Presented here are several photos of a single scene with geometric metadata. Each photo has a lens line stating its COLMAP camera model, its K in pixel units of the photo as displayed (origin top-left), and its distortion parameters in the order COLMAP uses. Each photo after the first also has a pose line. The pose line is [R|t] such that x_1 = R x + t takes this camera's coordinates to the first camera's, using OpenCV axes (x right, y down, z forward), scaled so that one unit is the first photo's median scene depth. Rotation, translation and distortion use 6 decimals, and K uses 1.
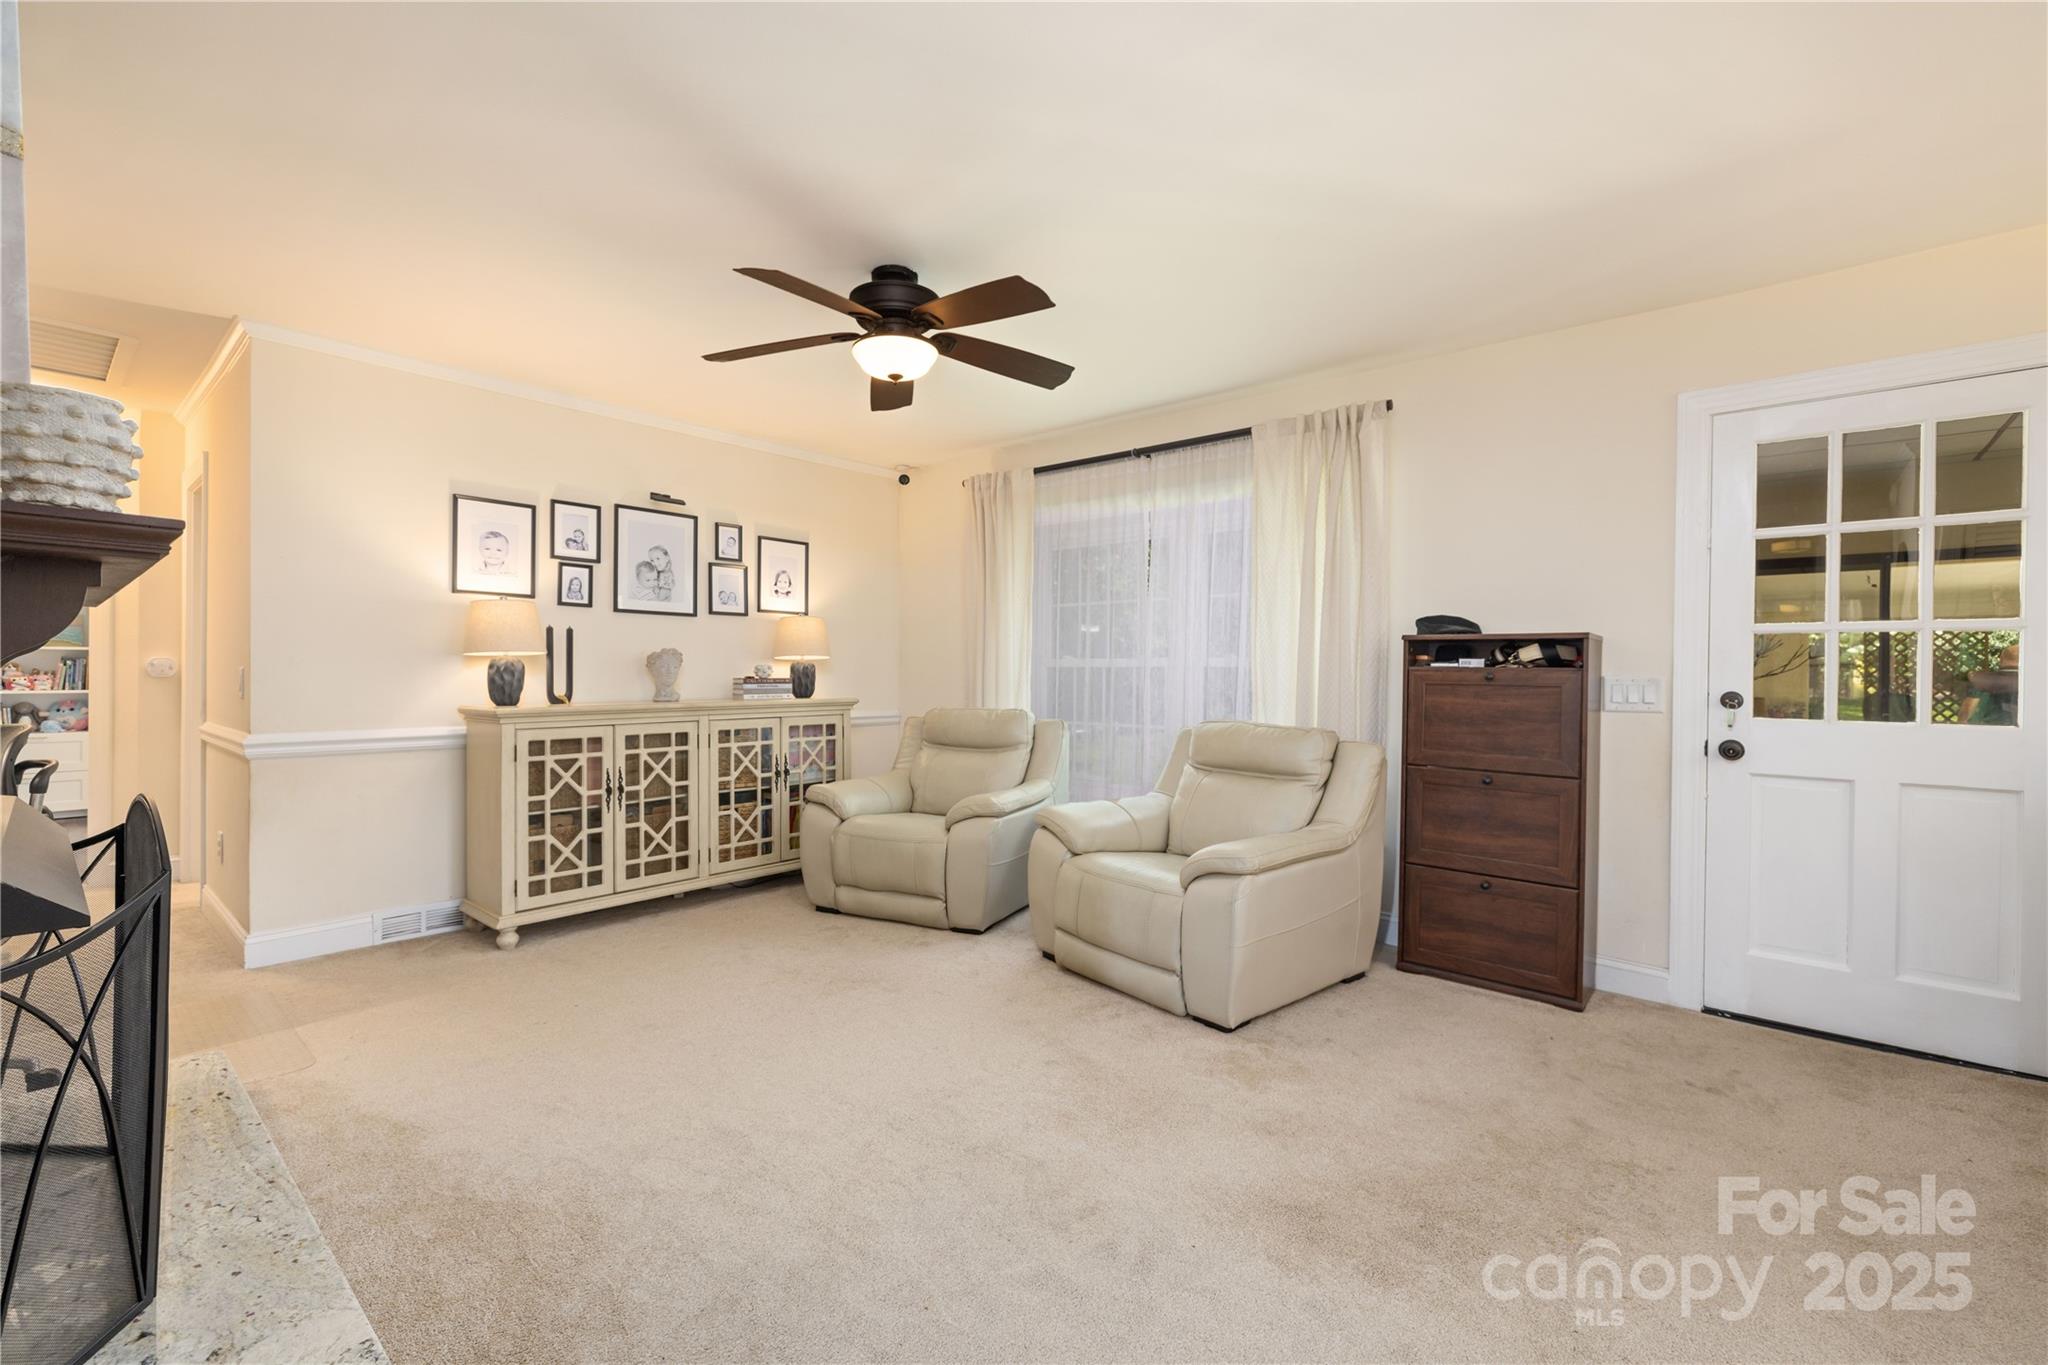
lens RADIAL K [[865.0, 0, 1037.4], [0, 865.0, 680.0], [0, 0, 1]] dist [0.003642, -0.000508]
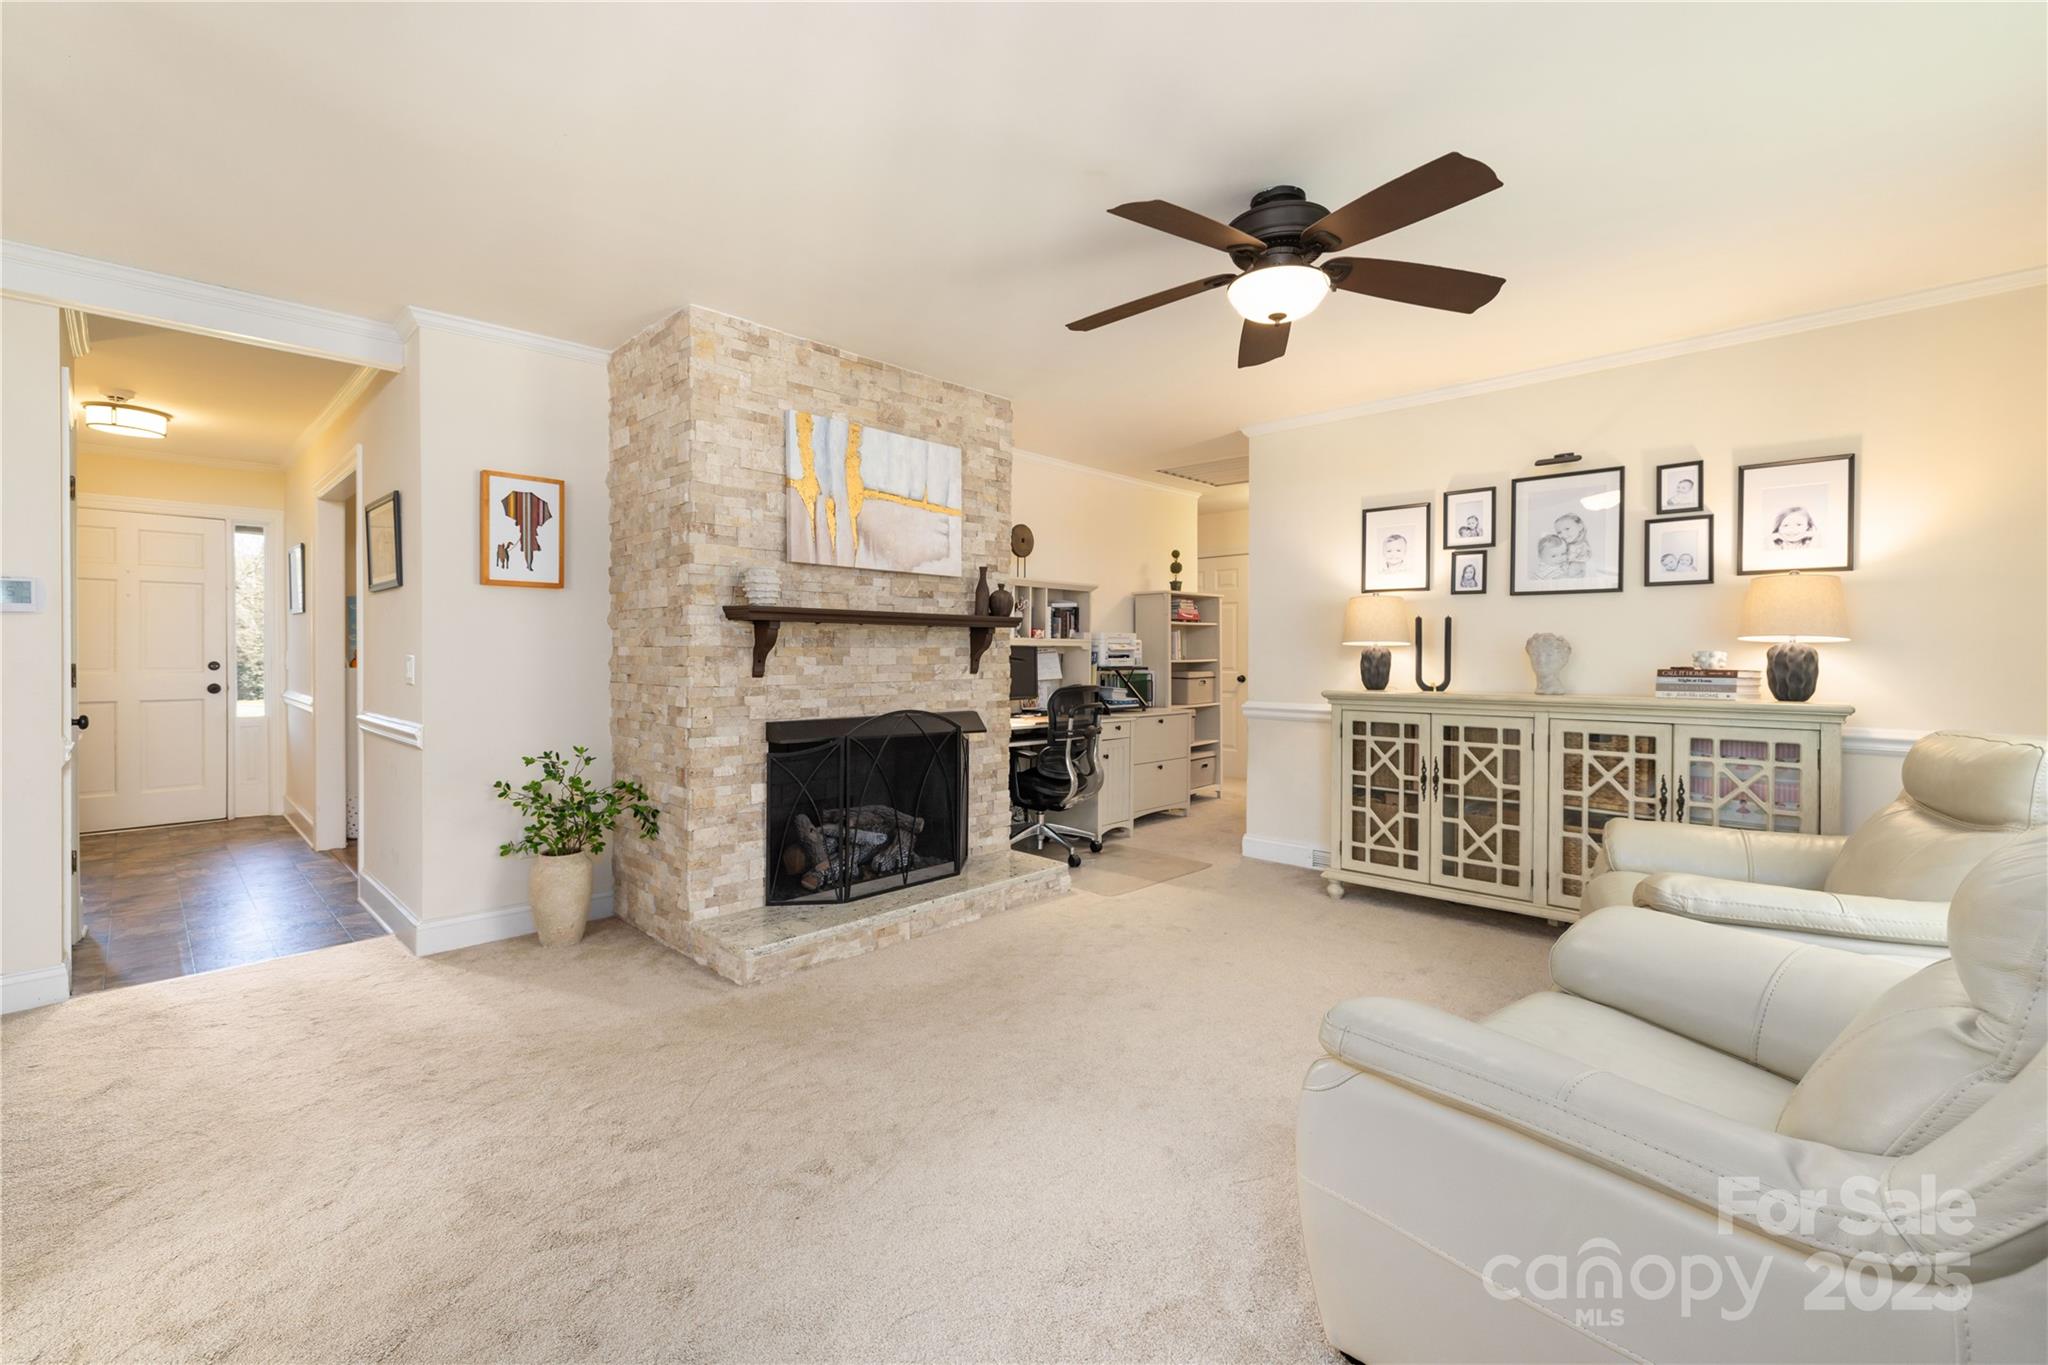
lens RADIAL K [[865.0, 0, 1009.5], [0, 865.0, 656.9], [0, 0, 1]] dist [0.003642, -0.000508]
pose [[-0.063890, -0.000167, -0.997957, 0.499162], [-0.009575, 0.999954, 0.000446, -0.008535], [0.997911, 0.009584, -0.063889, 0.547364]]
